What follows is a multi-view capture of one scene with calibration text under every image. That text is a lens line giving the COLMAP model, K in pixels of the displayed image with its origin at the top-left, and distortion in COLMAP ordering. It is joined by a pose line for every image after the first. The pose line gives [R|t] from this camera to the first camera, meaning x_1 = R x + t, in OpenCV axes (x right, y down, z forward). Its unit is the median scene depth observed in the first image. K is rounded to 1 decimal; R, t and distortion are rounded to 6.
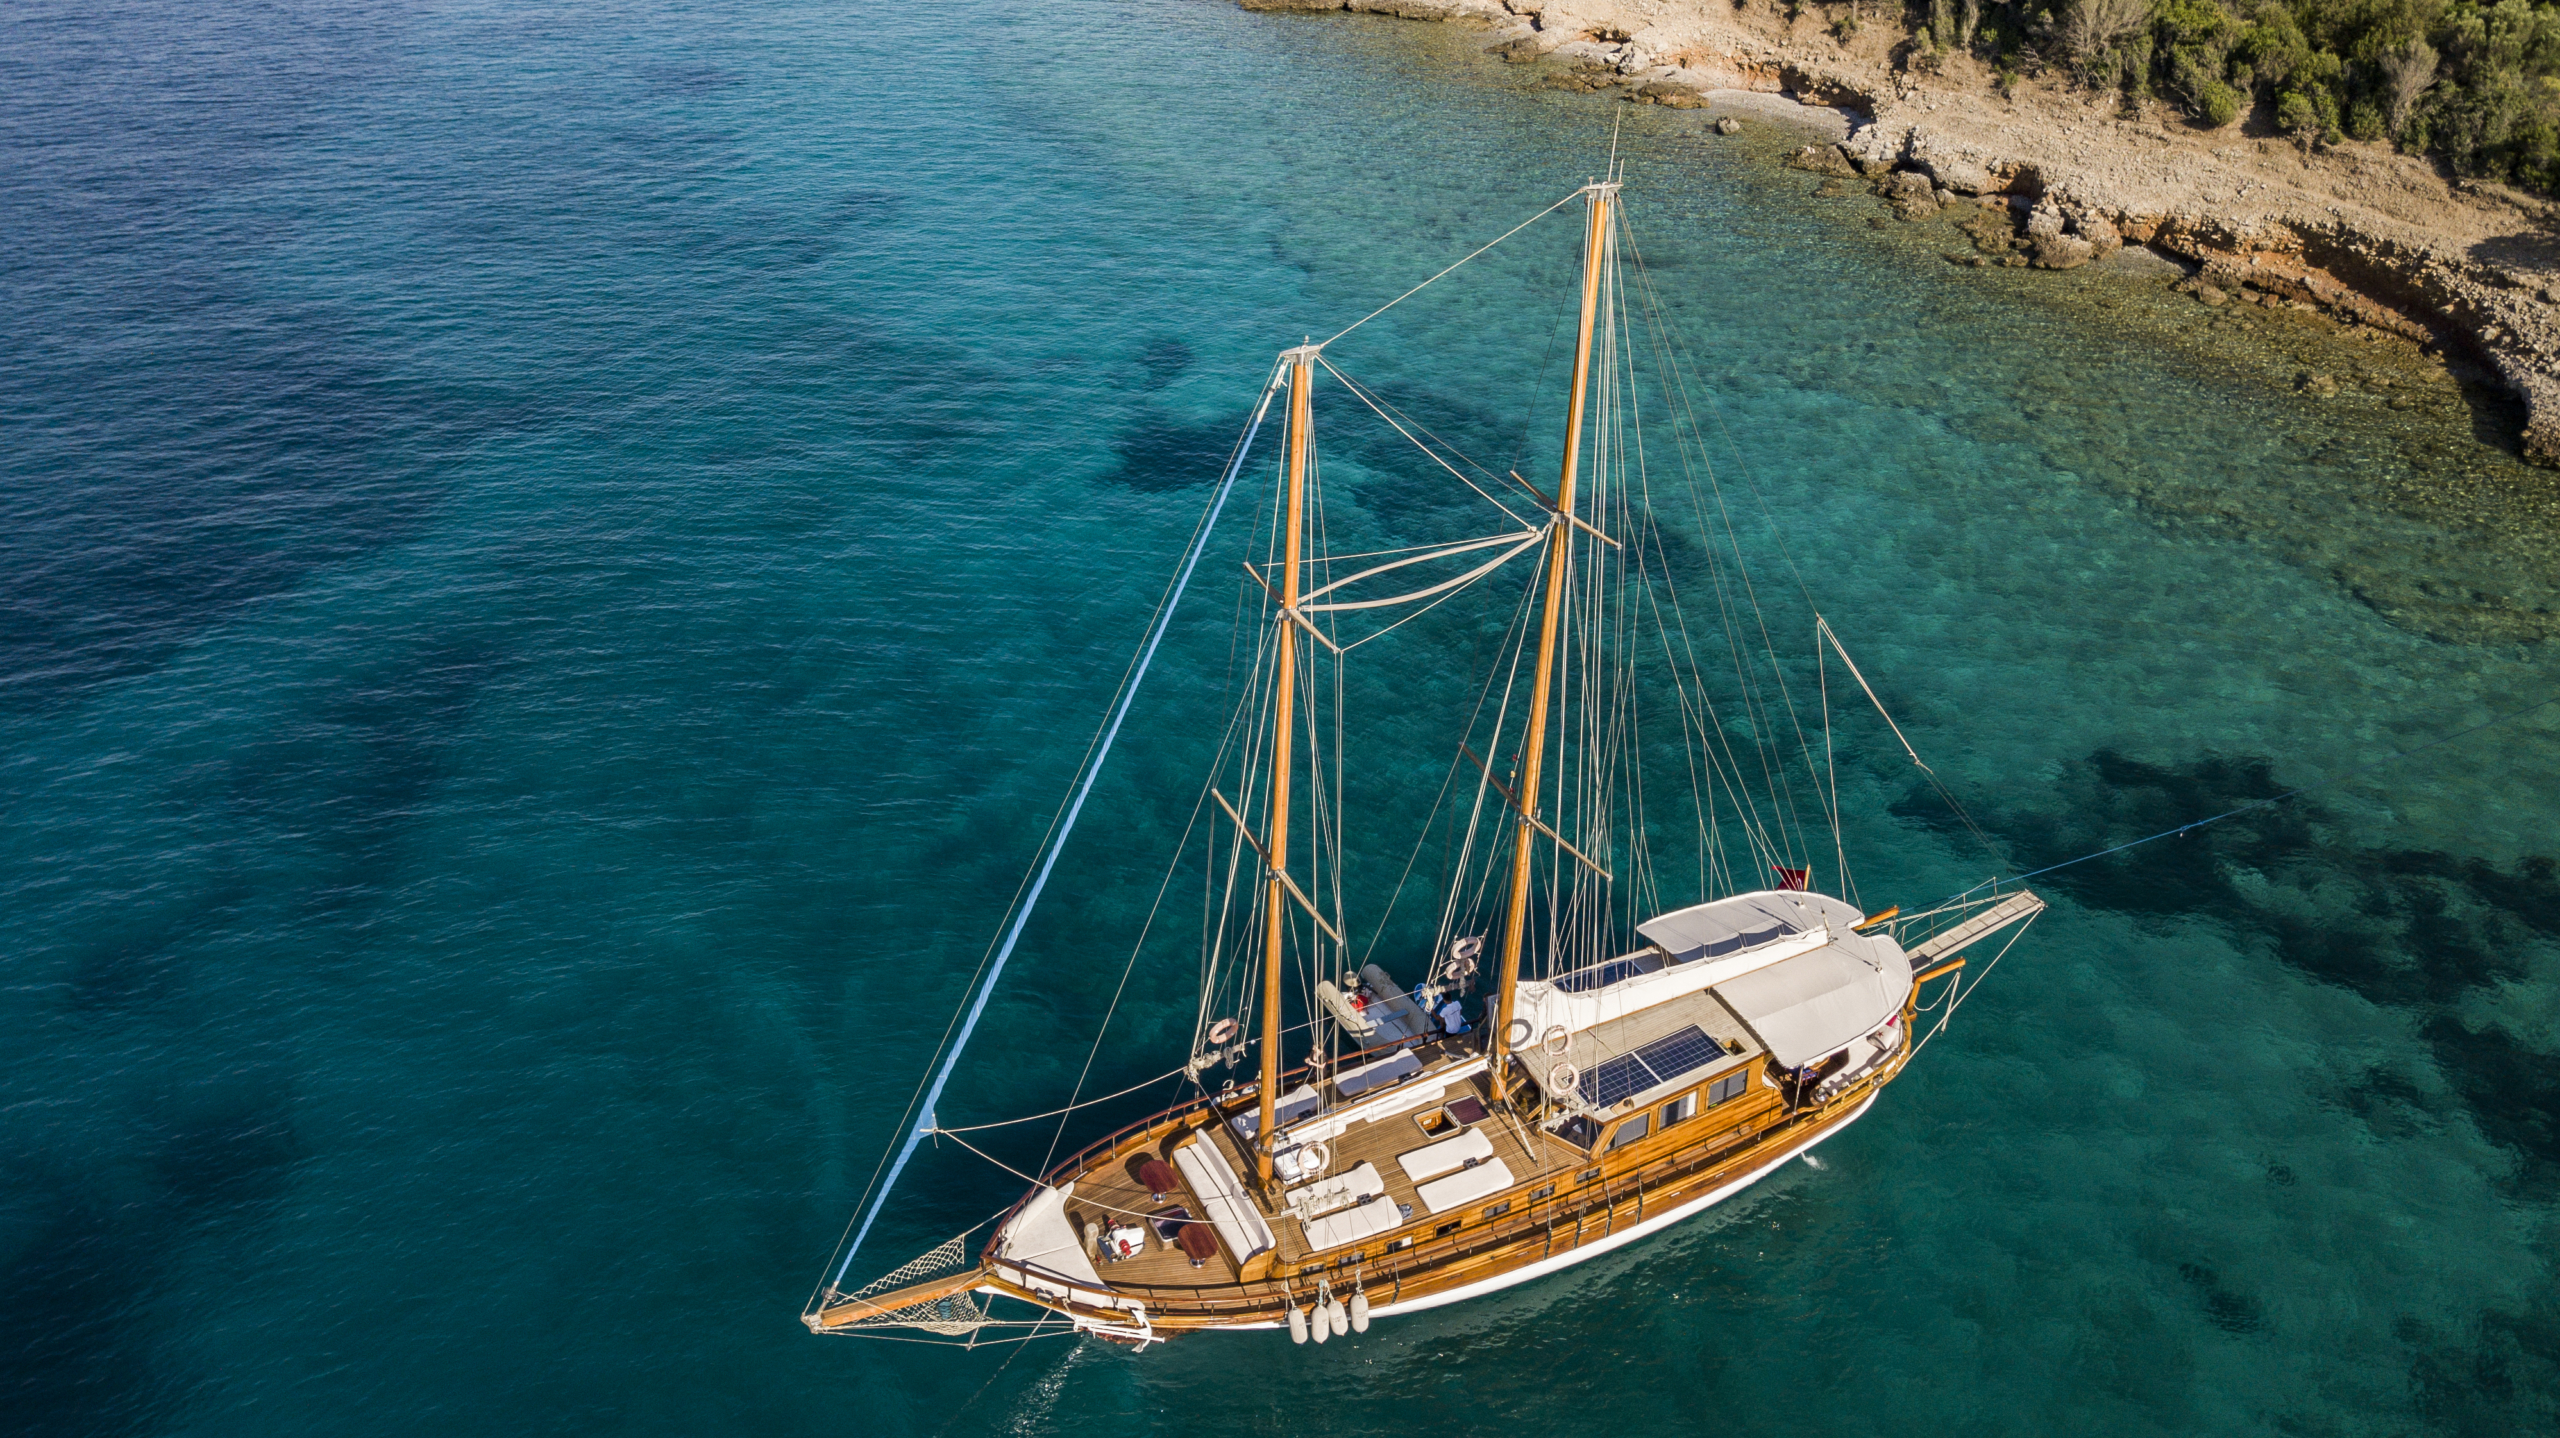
lens RADIAL K [[2042.2, 0, 1283.8], [0, 2042.2, 715.6], [0, 0, 1]] dist [-0.011330, 0.003501]
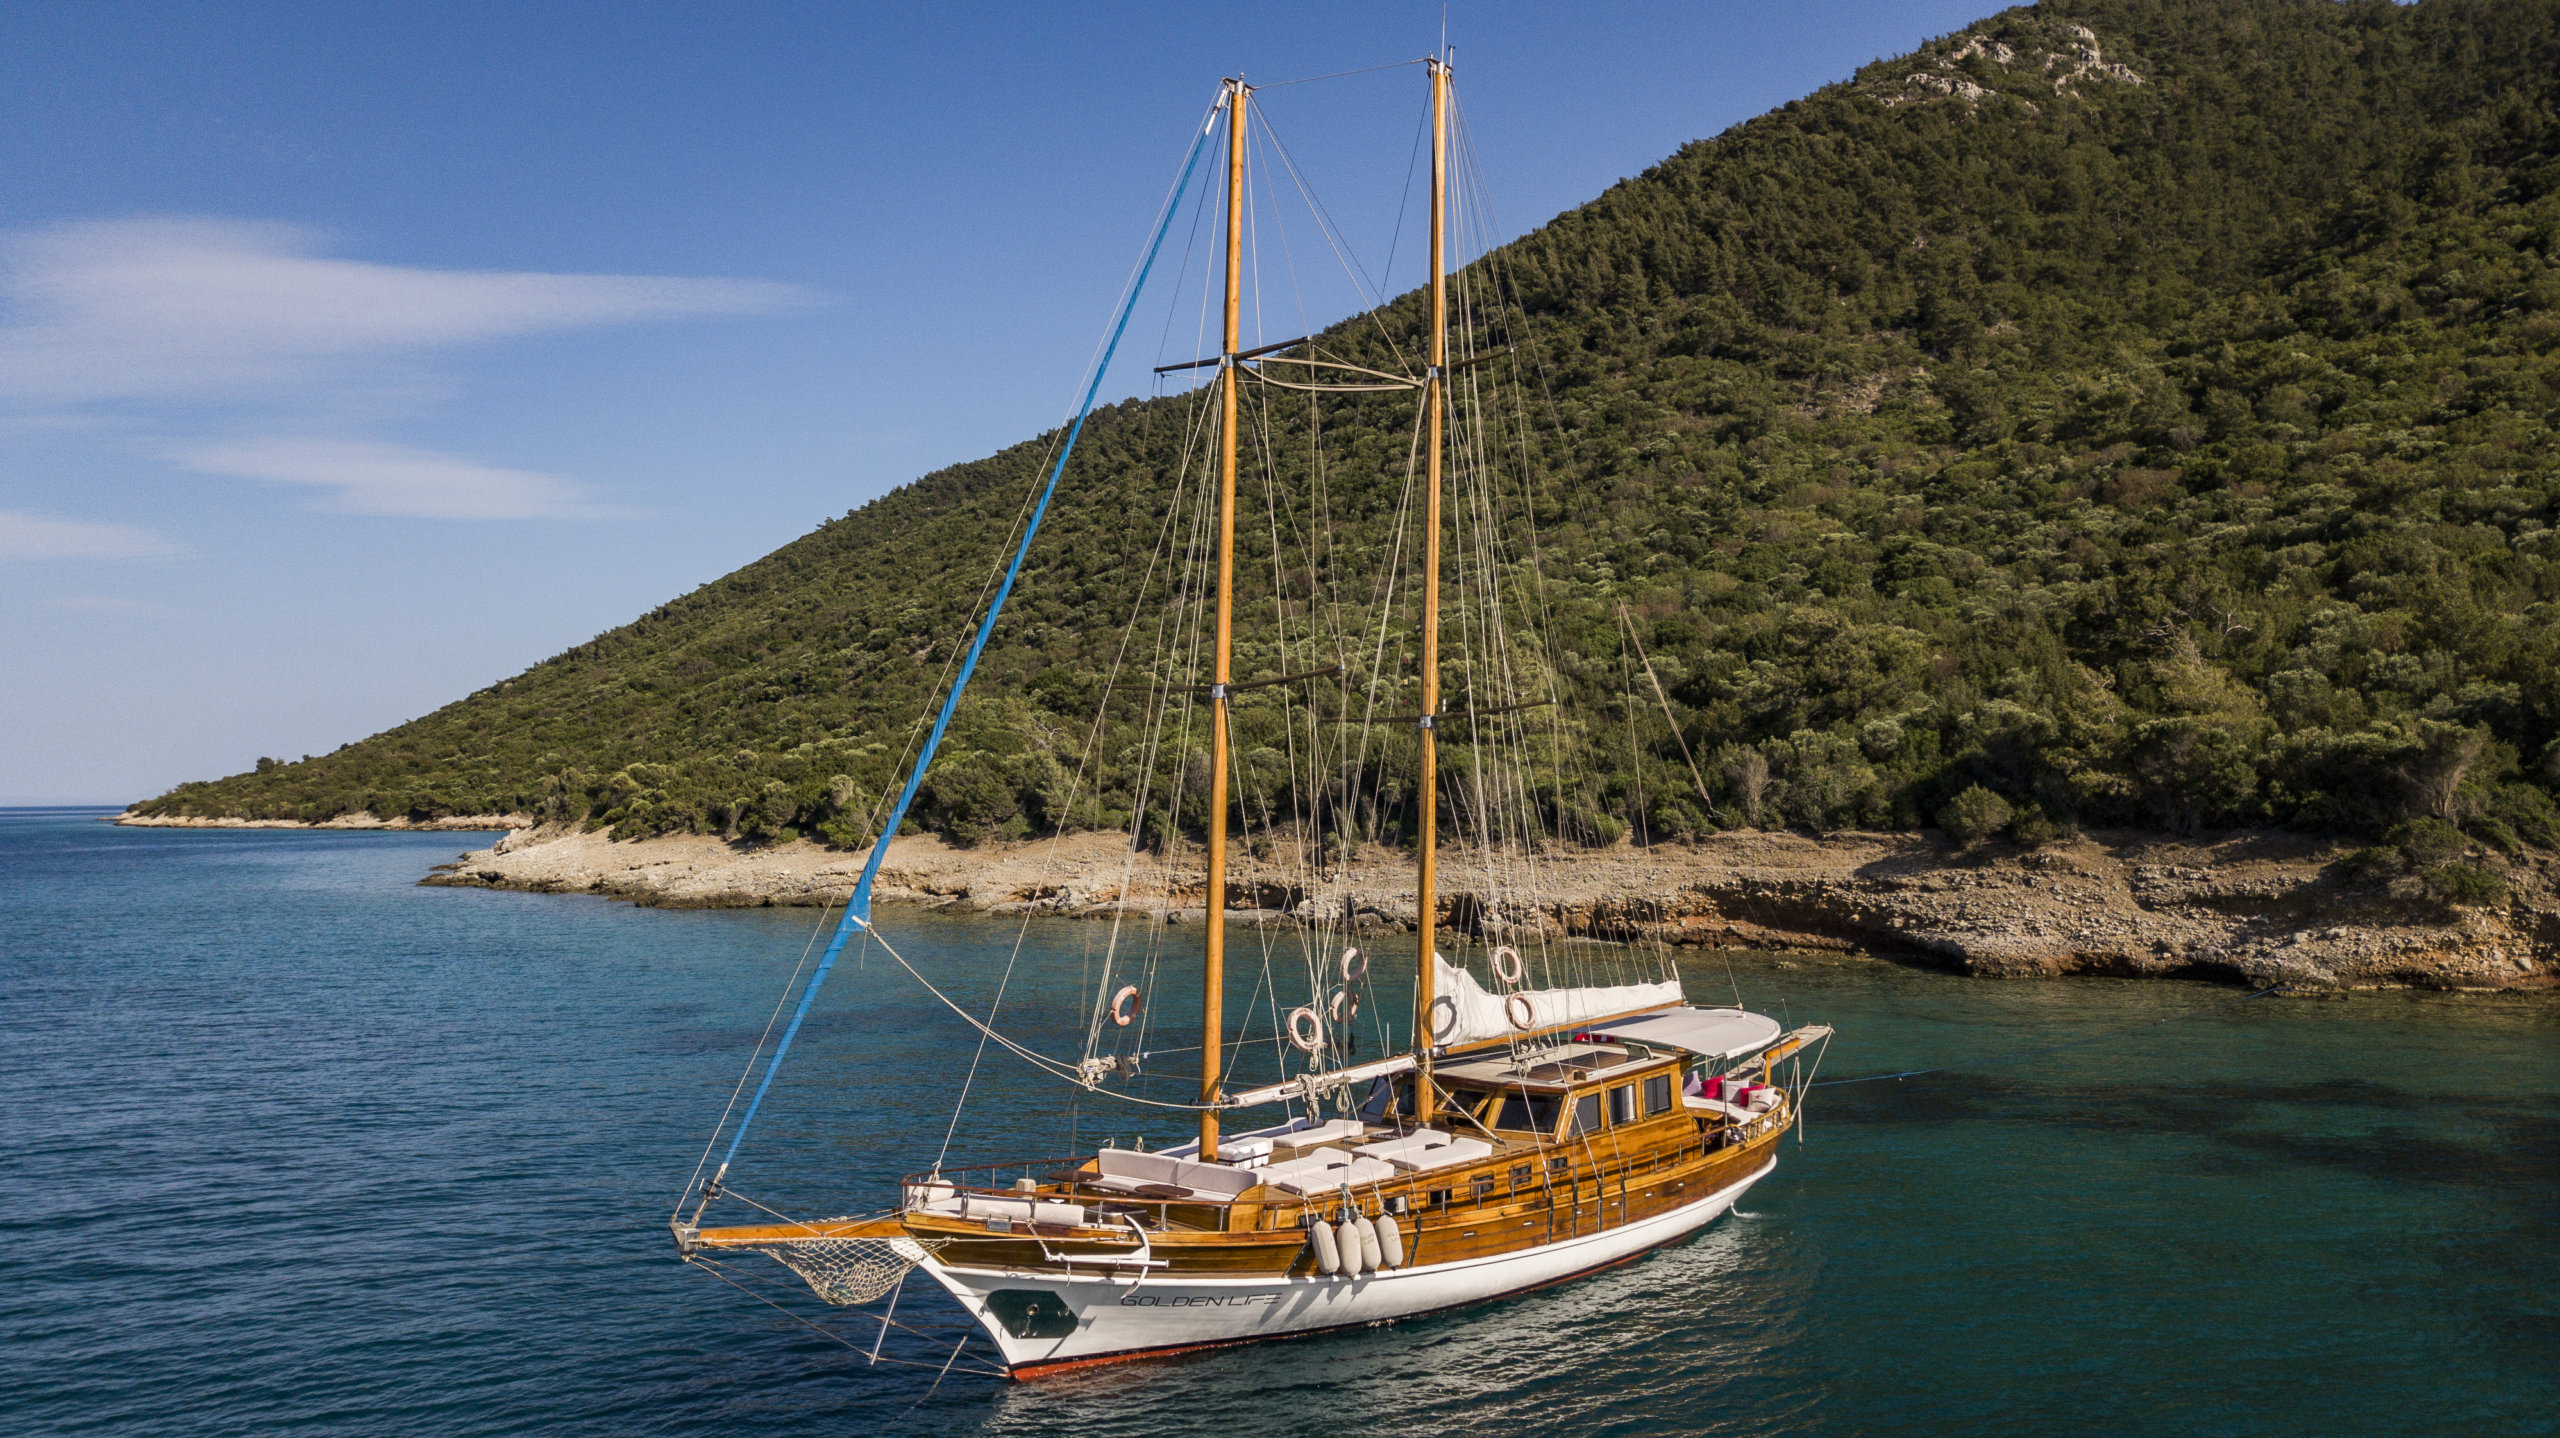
lens RADIAL K [[2042.2, 0, 1279.7], [0, 2042.2, 715.1], [0, 0, 1]] dist [-0.011330, 0.003501]
pose [[0.940635, -0.010610, 0.339255, -0.118351], [0.195693, 0.833616, -0.516516, 0.235897], [-0.277328, 0.552243, 0.786204, 0.132228]]
